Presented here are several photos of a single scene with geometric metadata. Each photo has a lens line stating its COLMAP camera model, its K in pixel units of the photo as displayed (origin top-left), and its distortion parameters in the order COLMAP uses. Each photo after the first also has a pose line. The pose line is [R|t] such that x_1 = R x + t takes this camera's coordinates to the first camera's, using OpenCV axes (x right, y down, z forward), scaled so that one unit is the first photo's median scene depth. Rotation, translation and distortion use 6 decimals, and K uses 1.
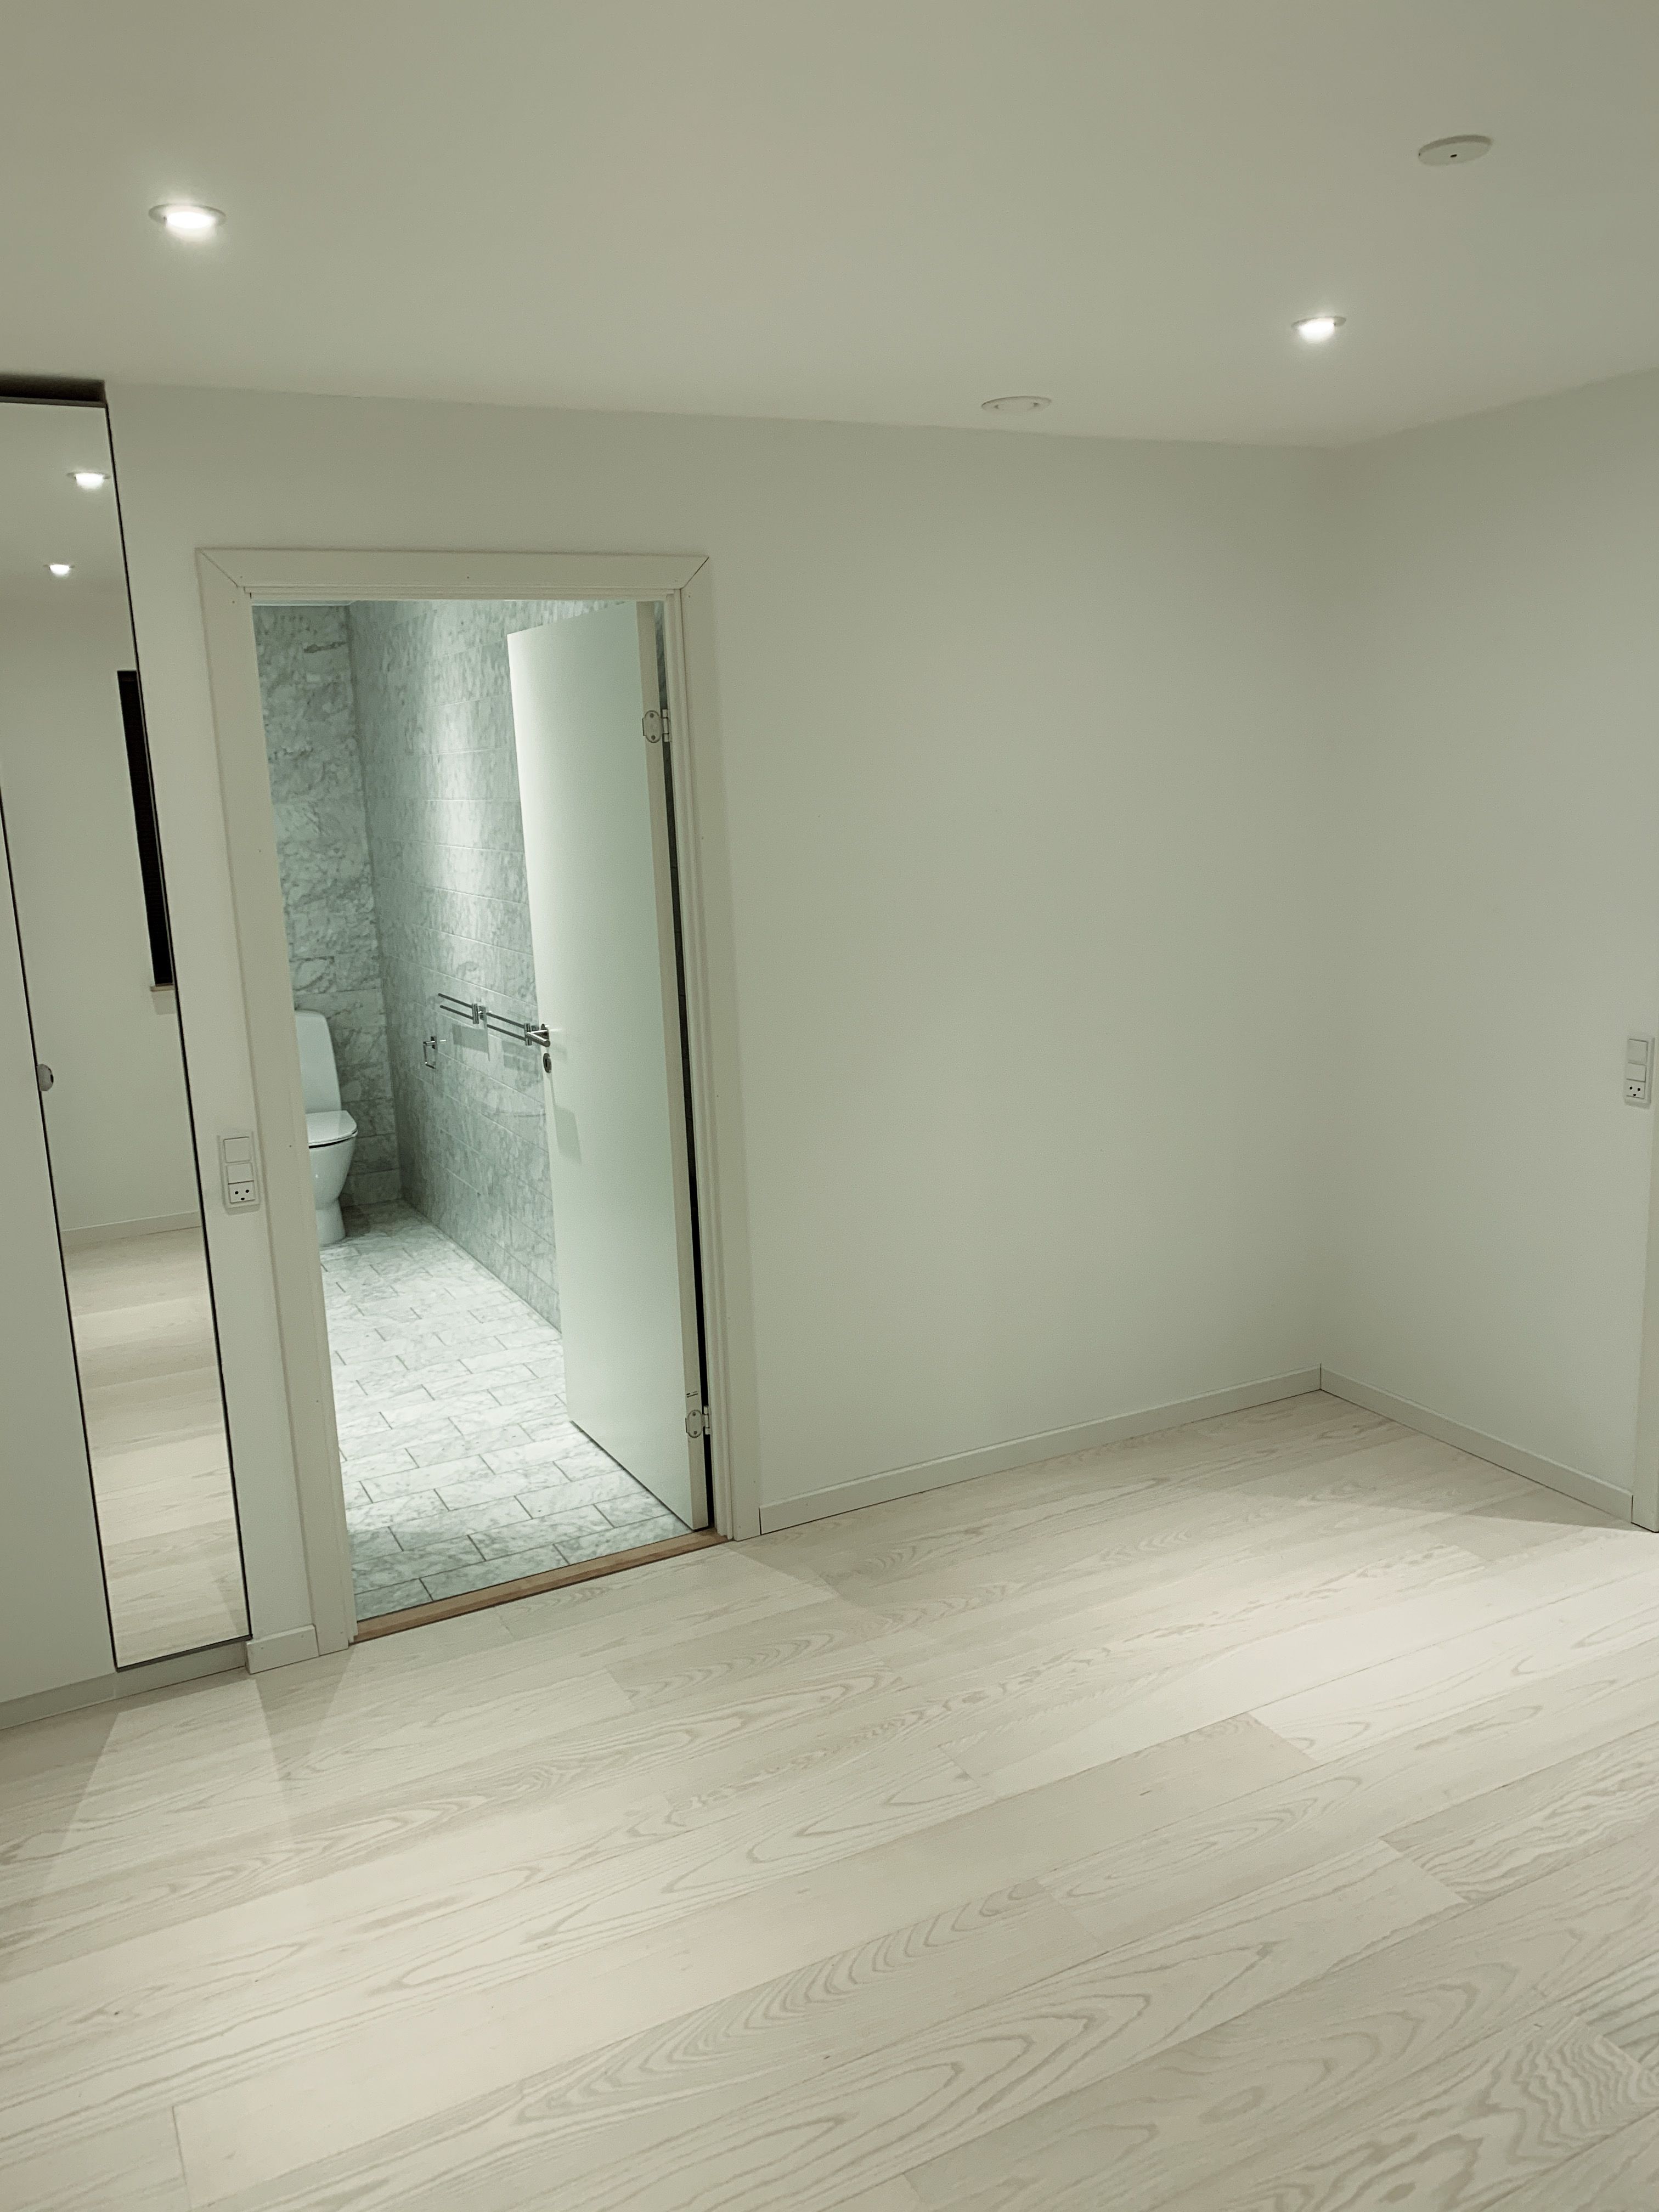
lens RADIAL K [[1696.2, 0, 829.5], [0, 1696.2, 1106.0], [0, 0, 1]] dist [0.010037, -0.014042]
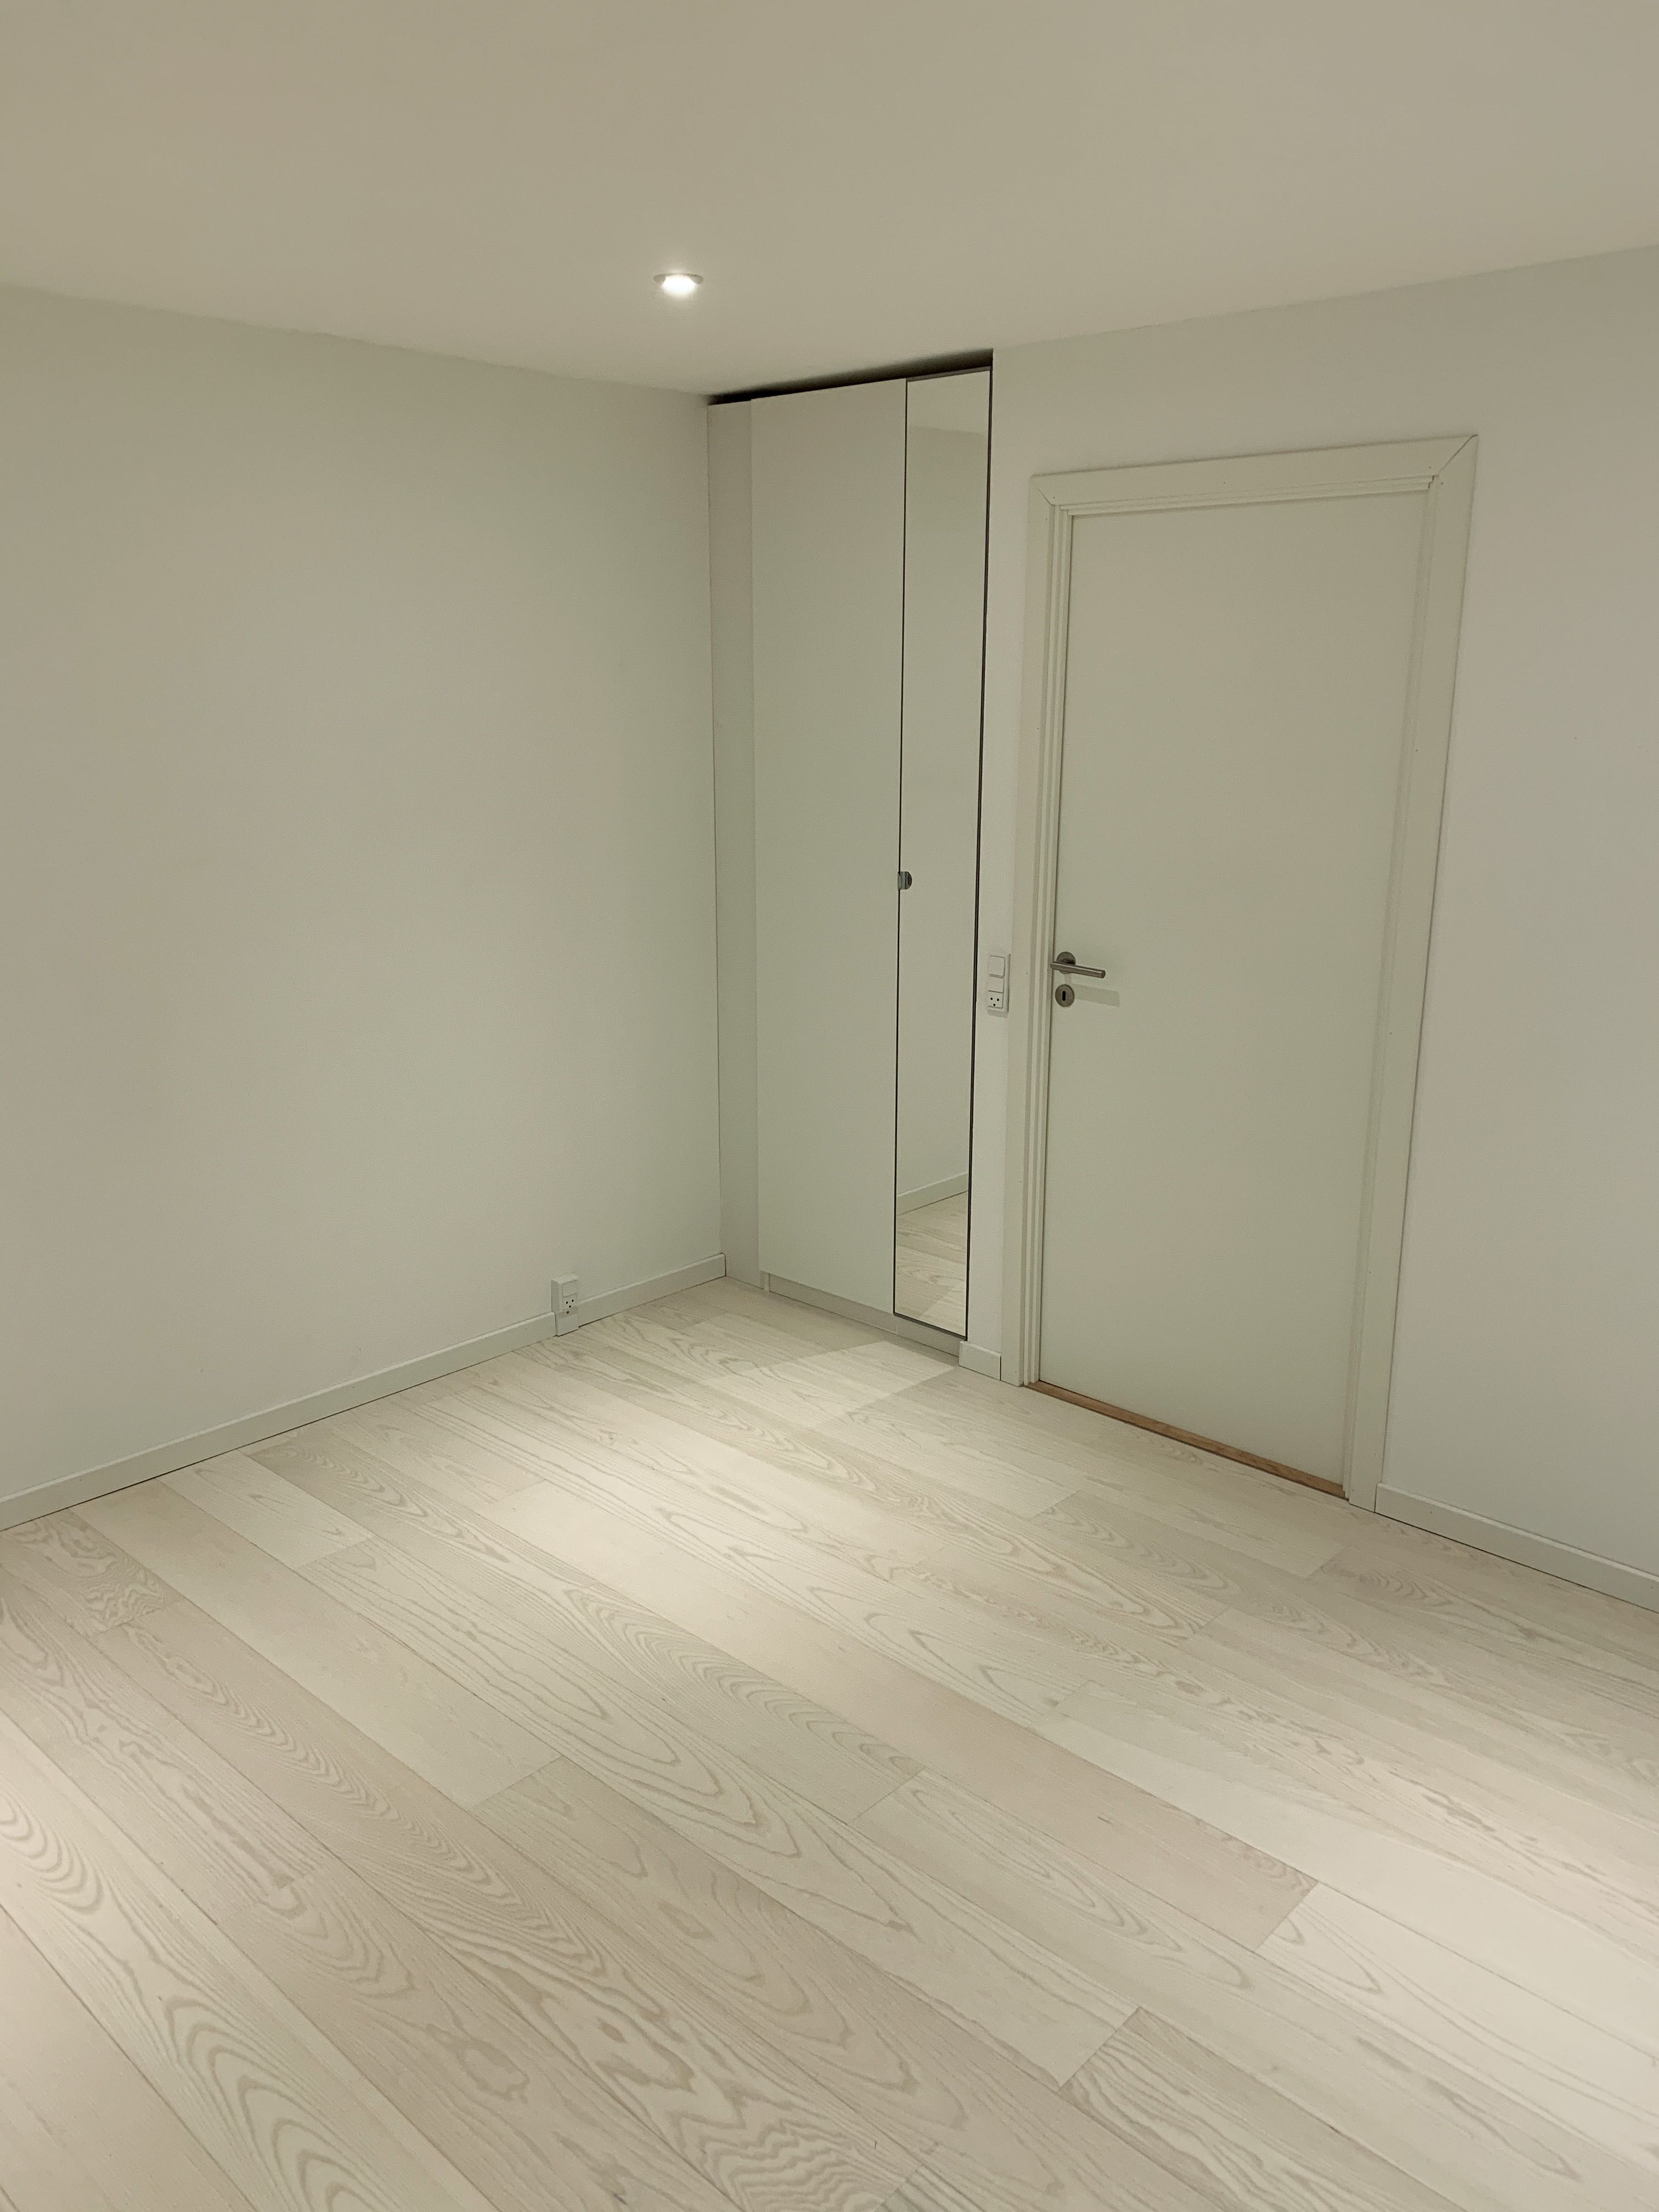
lens RADIAL K [[1715.1, 0, 832.0], [0, 1715.1, 1076.2], [0, 0, 1]] dist [-0.044139, 0.051942]
pose [[0.341624, 0.272786, -0.899378, 1.025941], [-0.214412, 0.954337, 0.208012, -0.170740], [0.915052, 0.121776, 0.384513, 0.548260]]
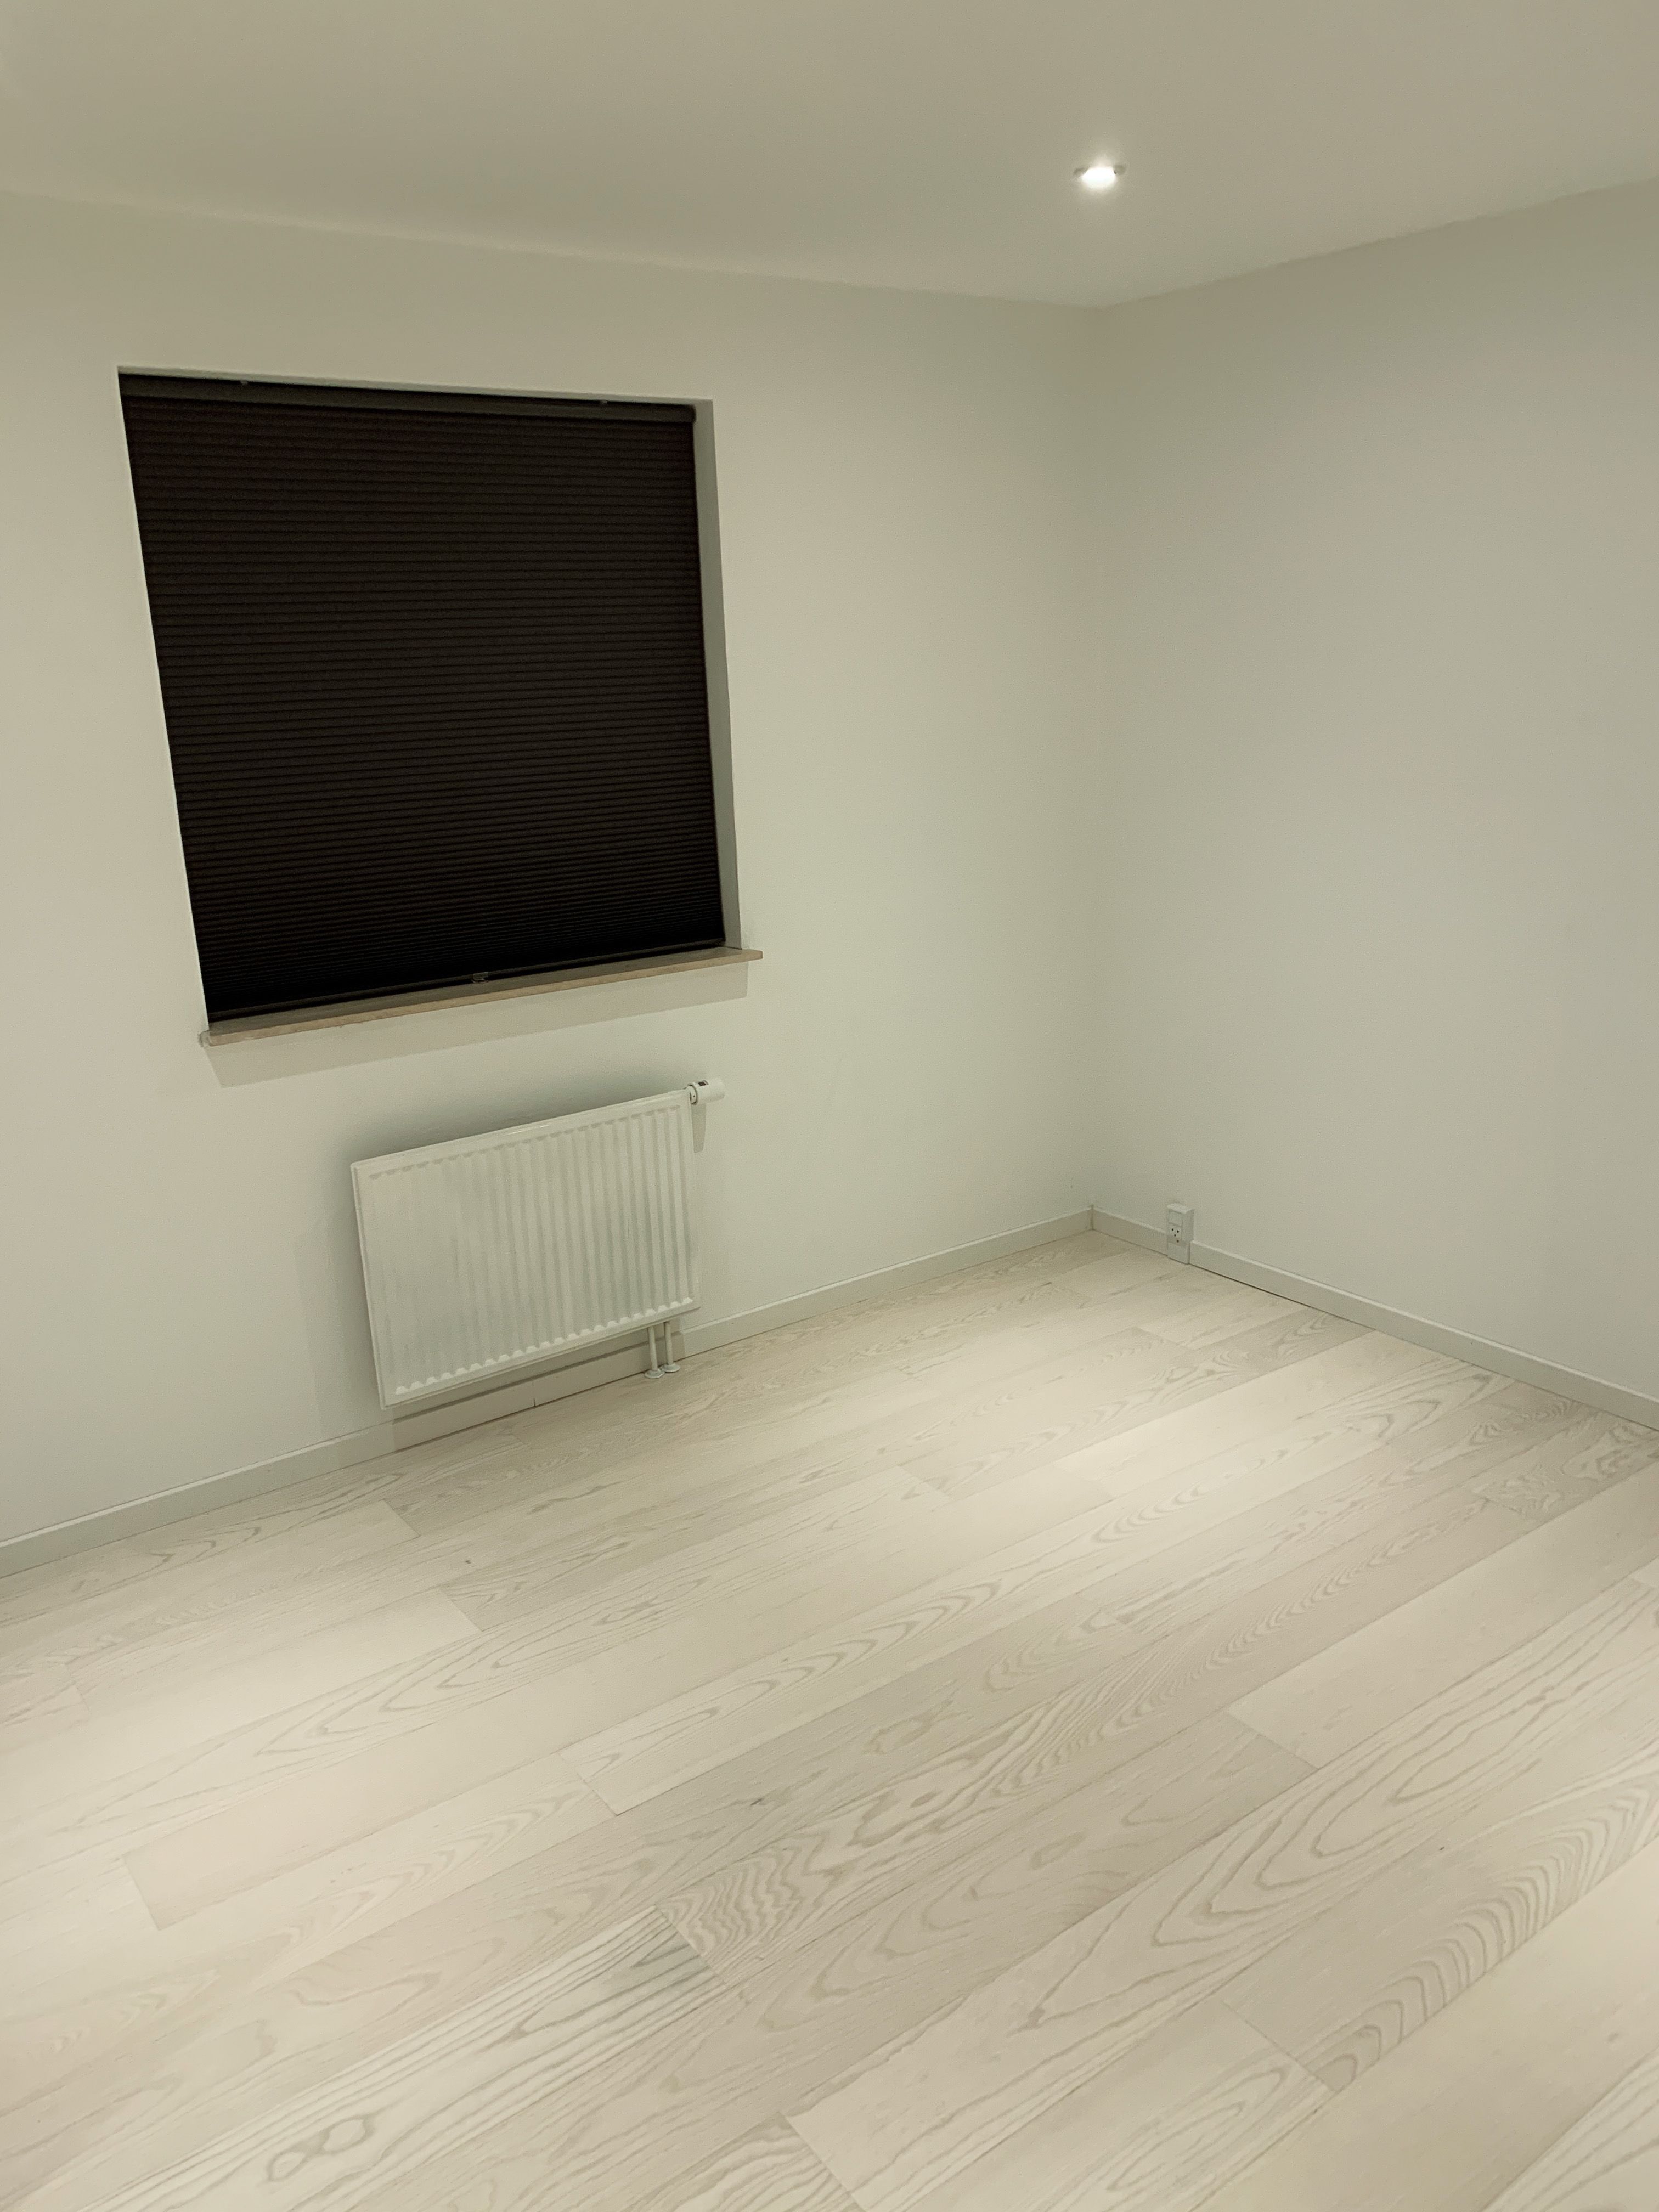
lens RADIAL K [[1715.1, 0, 832.0], [0, 1715.1, 1076.2], [0, 0, 1]] dist [-0.044139, 0.051942]
pose [[-0.984887, 0.117171, -0.127550, 0.427419], [0.046170, 0.887398, 0.458687, -0.340796], [0.166932, 0.445866, -0.879396, 1.584990]]
